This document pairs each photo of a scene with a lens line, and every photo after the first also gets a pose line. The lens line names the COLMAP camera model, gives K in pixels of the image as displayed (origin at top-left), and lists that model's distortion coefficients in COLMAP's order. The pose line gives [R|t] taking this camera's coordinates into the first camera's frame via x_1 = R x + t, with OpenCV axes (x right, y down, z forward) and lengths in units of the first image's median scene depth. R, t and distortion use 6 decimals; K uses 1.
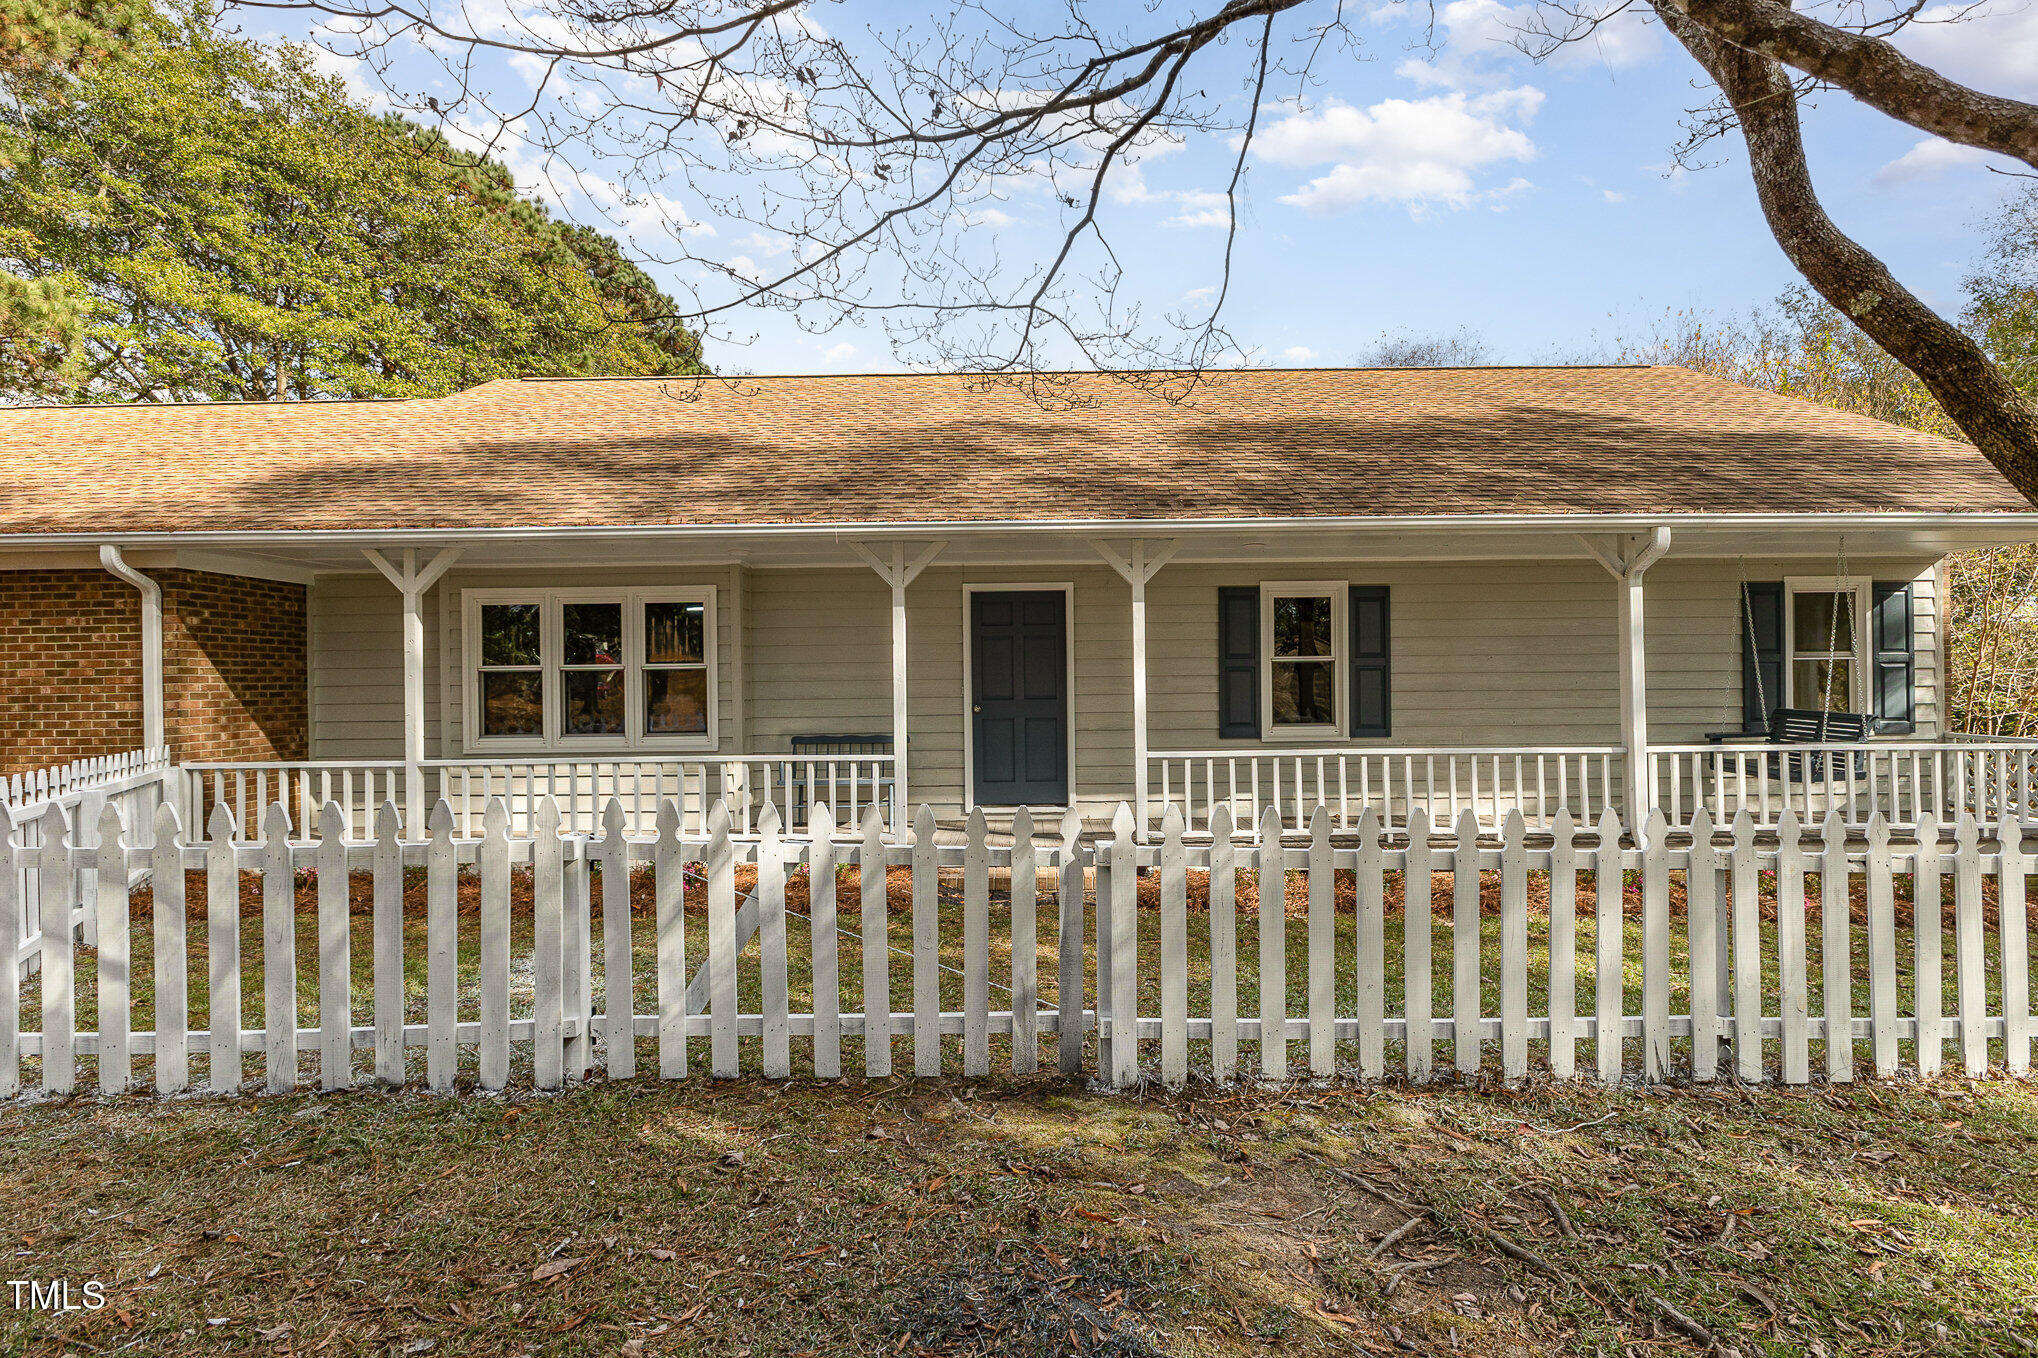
lens RADIAL K [[912.9, 0, 1019.0], [0, 912.9, 679.0], [0, 0, 1]] dist [0.002377, 0.000273]
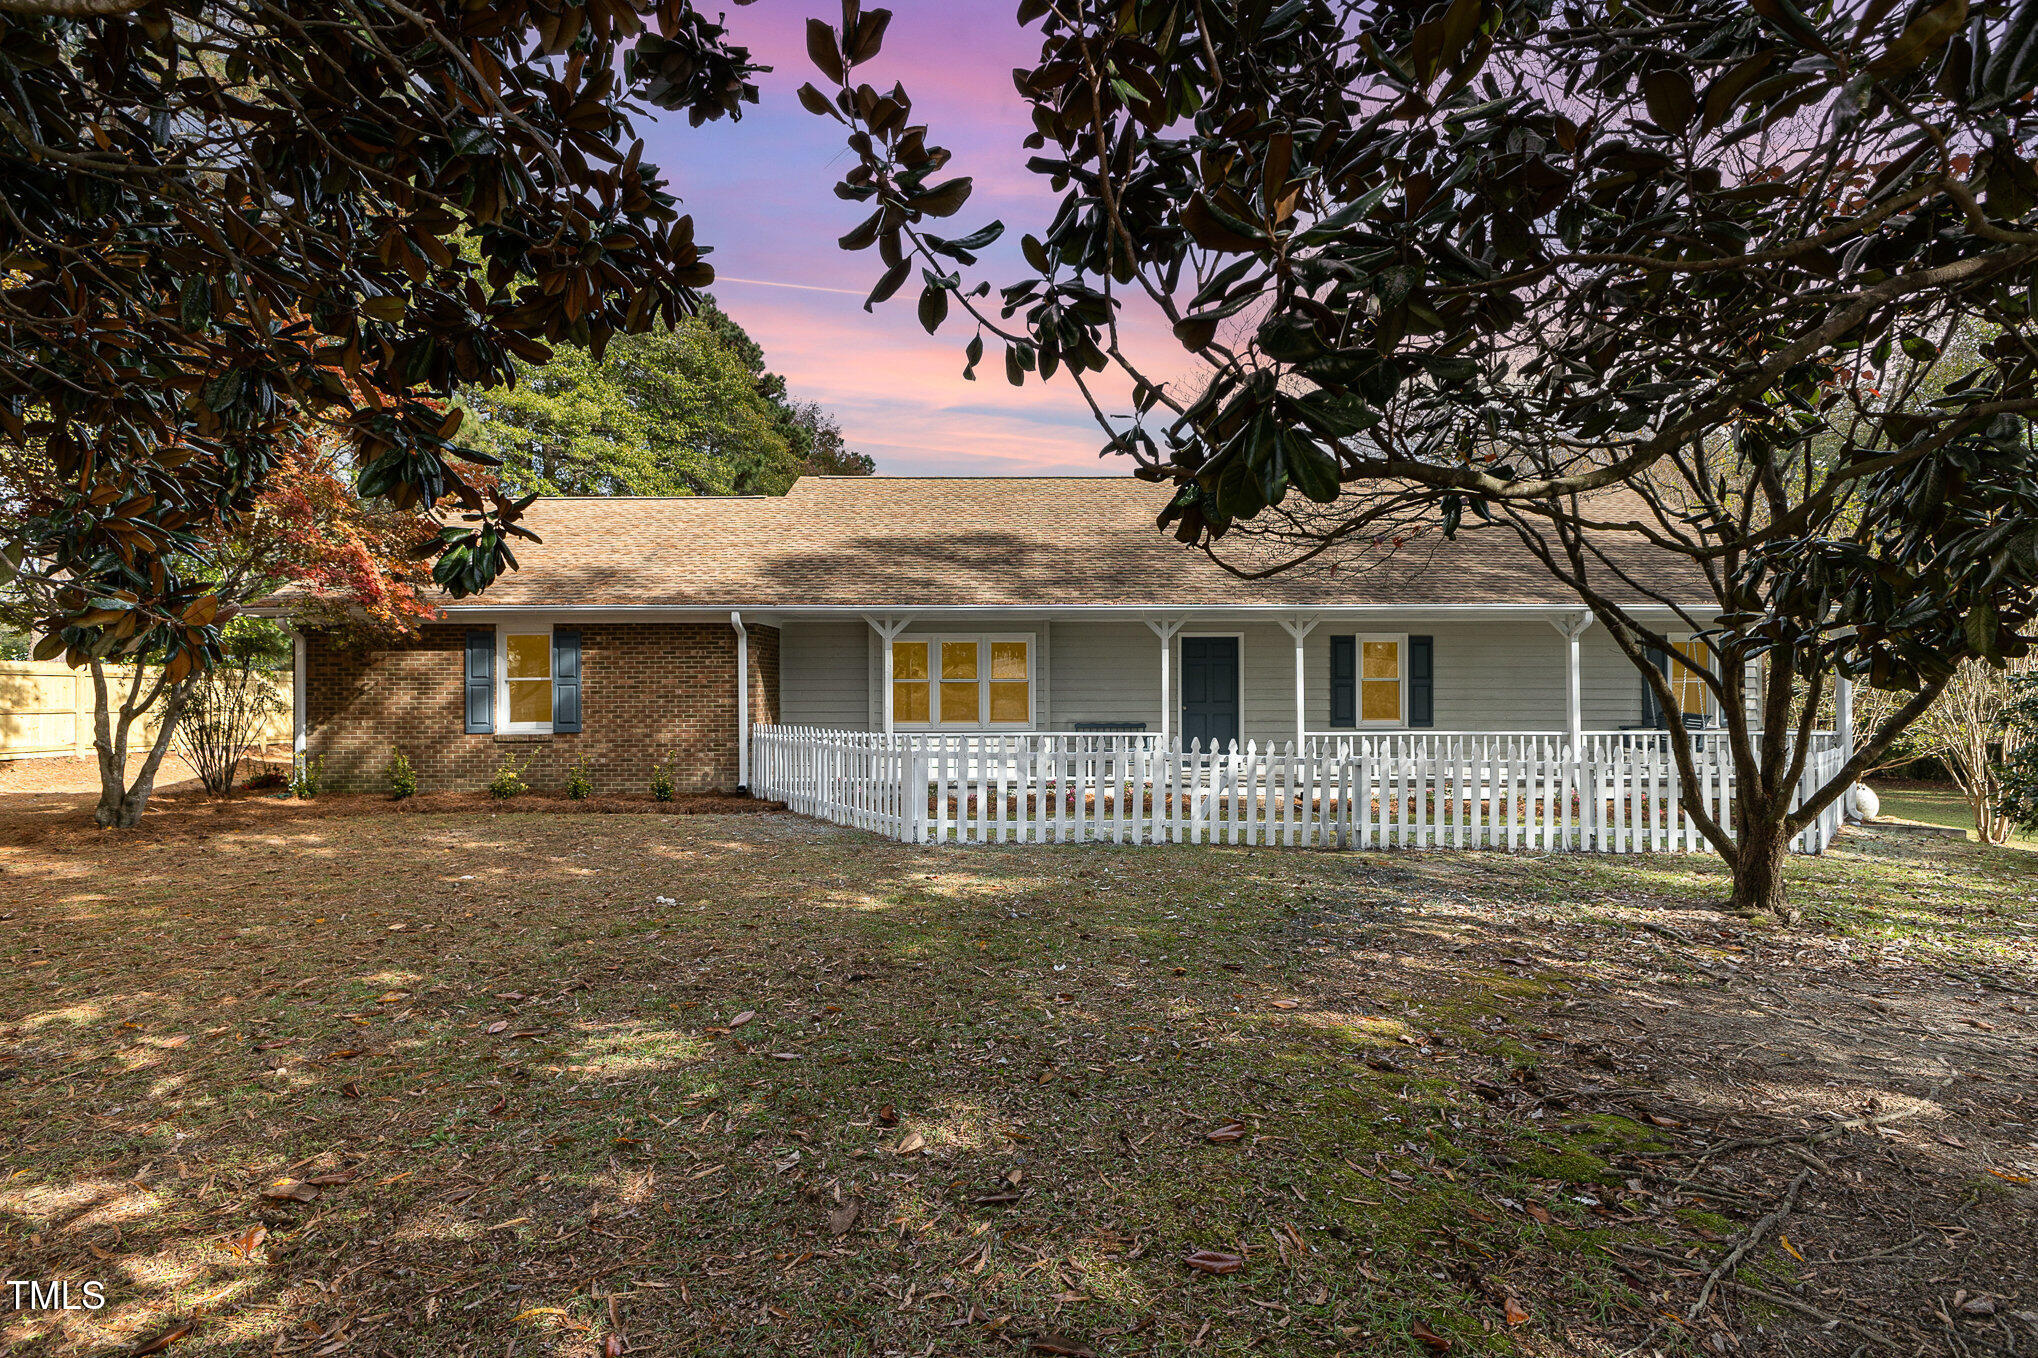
lens RADIAL K [[939.1, 0, 1019.0], [0, 939.1, 679.0], [0, 0, 1]] dist [0.022294, 0.000109]
pose [[0.999436, 0.009487, 0.032204, -0.472218], [-0.009394, 0.999951, -0.003056, -0.012757], [-0.032231, 0.002752, 0.999477, -0.816238]]
